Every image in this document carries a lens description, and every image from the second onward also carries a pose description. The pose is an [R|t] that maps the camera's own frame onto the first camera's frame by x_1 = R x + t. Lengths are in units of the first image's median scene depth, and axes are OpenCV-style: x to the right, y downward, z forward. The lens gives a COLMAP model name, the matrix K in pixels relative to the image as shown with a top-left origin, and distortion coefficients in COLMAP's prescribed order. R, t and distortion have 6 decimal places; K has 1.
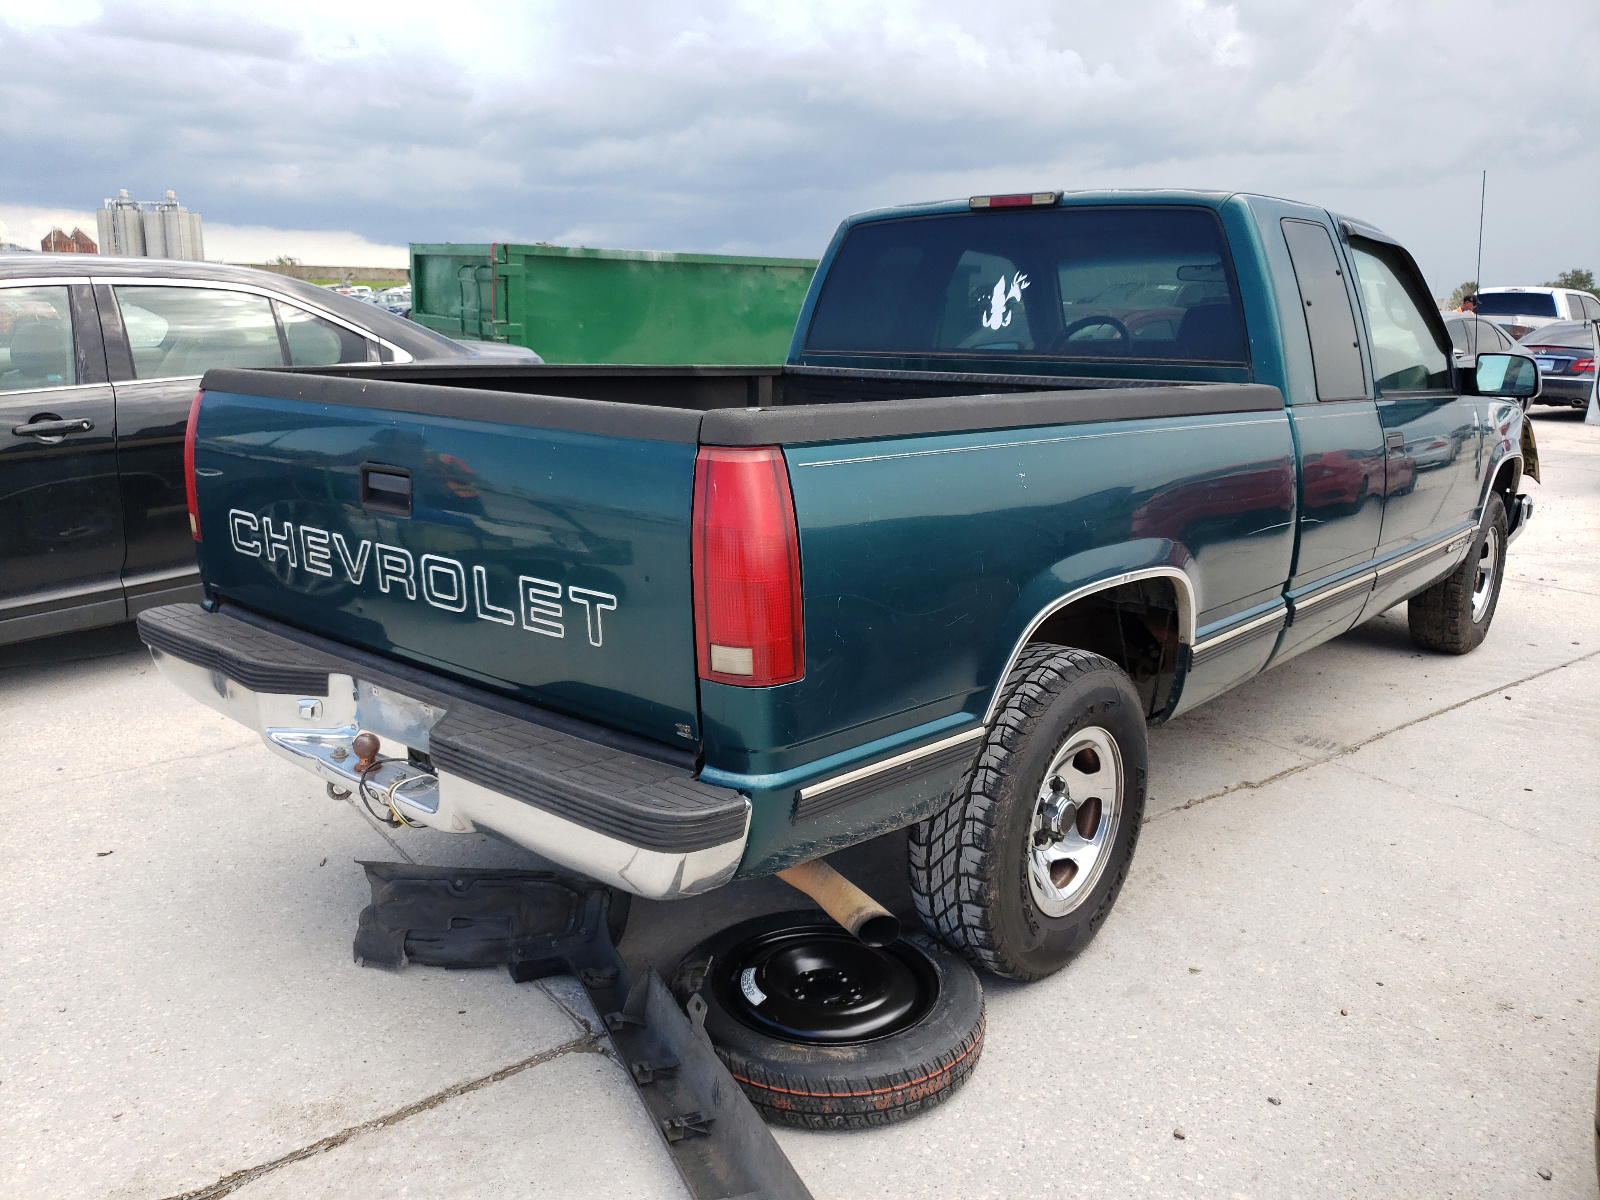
lens RADIAL K [[1257.1, 0, 800.0], [0, 1257.1, 600.0], [0, 0, 1]] dist [0.007896, 0.046142]
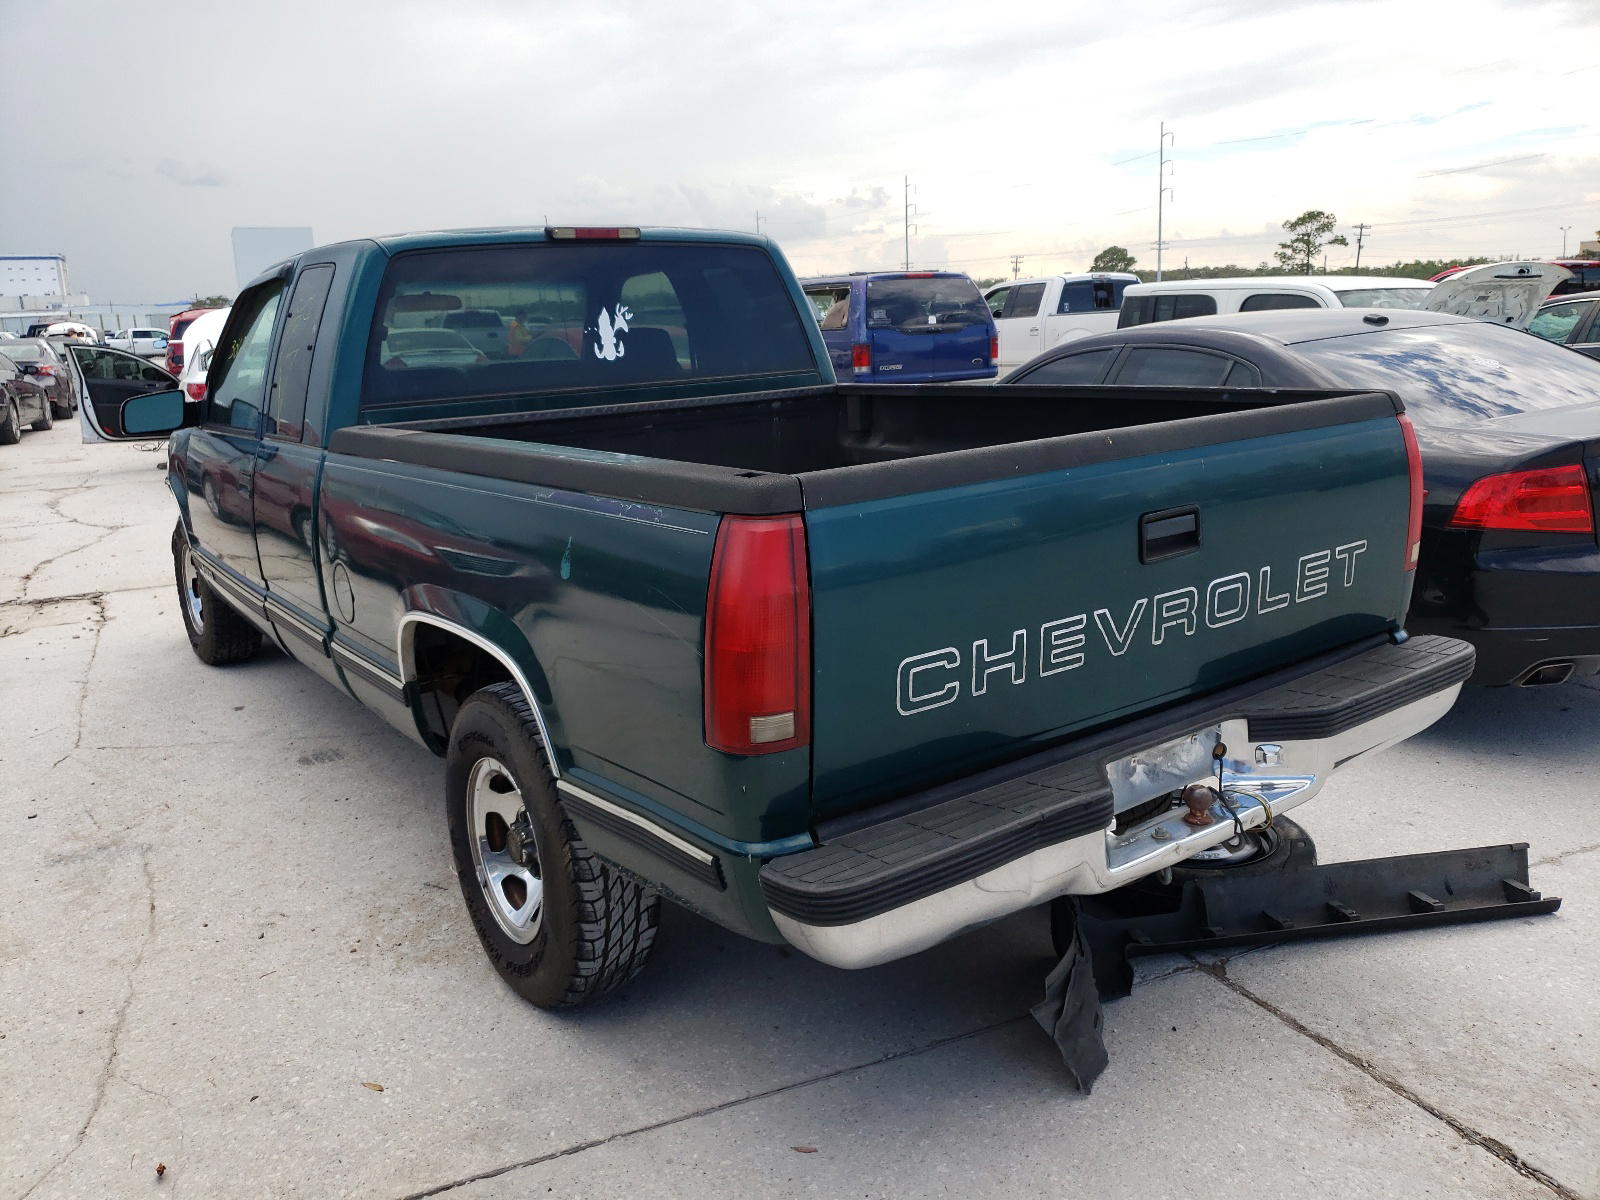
lens RADIAL K [[1257.1, 0, 800.0], [0, 1257.1, 600.0], [0, 0, 1]] dist [0.007896, 0.046142]
pose [[0.209530, -0.239266, 0.948077, -1.225464], [0.256395, 0.949117, 0.182864, -0.269270], [-0.943588, 0.204767, 0.260215, 0.958250]]
